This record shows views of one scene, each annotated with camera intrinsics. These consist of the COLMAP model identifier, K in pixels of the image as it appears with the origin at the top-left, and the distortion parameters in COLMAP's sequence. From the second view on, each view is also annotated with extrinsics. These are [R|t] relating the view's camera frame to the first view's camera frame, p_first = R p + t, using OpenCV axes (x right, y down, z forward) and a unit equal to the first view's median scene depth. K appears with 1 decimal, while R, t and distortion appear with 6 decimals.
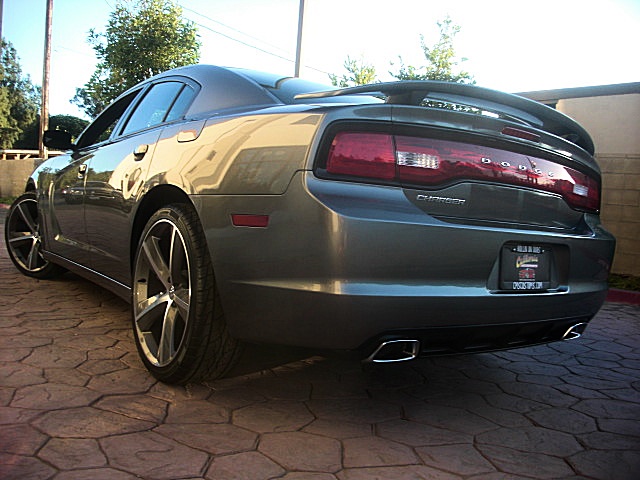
lens RADIAL K [[618.2, 0, 320.5], [0, 618.2, 238.9], [0, 0, 1]] dist [-0.117640, 0.000000]
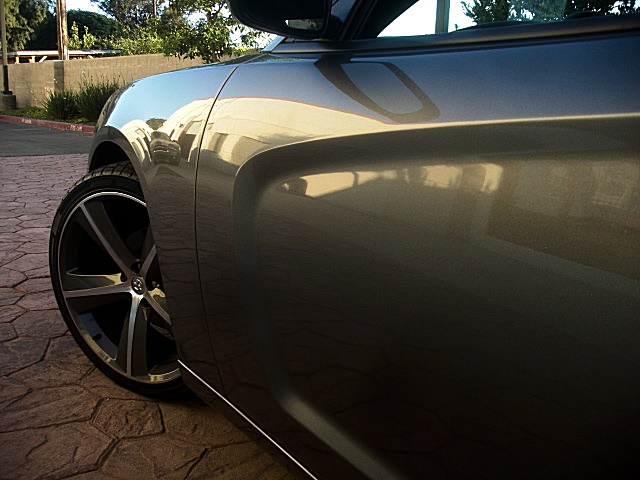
lens RADIAL K [[618.2, 0, 317.8], [0, 618.2, 241.1], [0, 0, 1]] dist [-0.117640, 0.000000]
pose [[0.999161, -0.017362, -0.037095, -0.335894], [0.023553, 0.984536, 0.173593, -0.090545], [0.033508, -0.174321, 0.984119, 0.617963]]
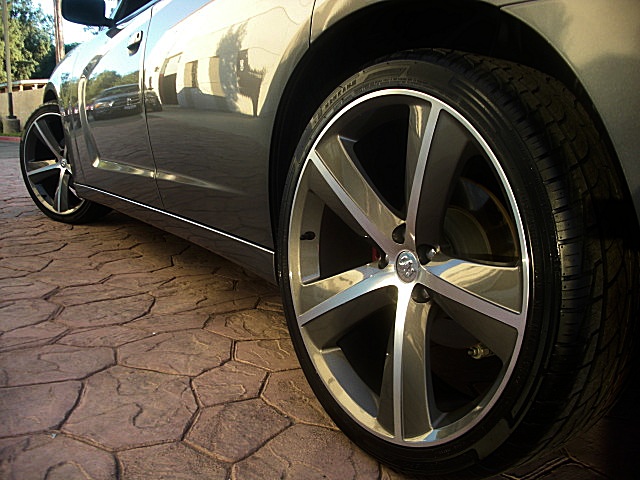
lens RADIAL K [[618.2, 0, 319.9], [0, 618.2, 238.4], [0, 0, 1]] dist [-0.117640, 0.000000]
pose [[0.997914, -0.045614, -0.045690, -0.137214], [0.051103, 0.990554, 0.127244, 0.006134], [0.039455, -0.129314, 0.990818, 0.284121]]
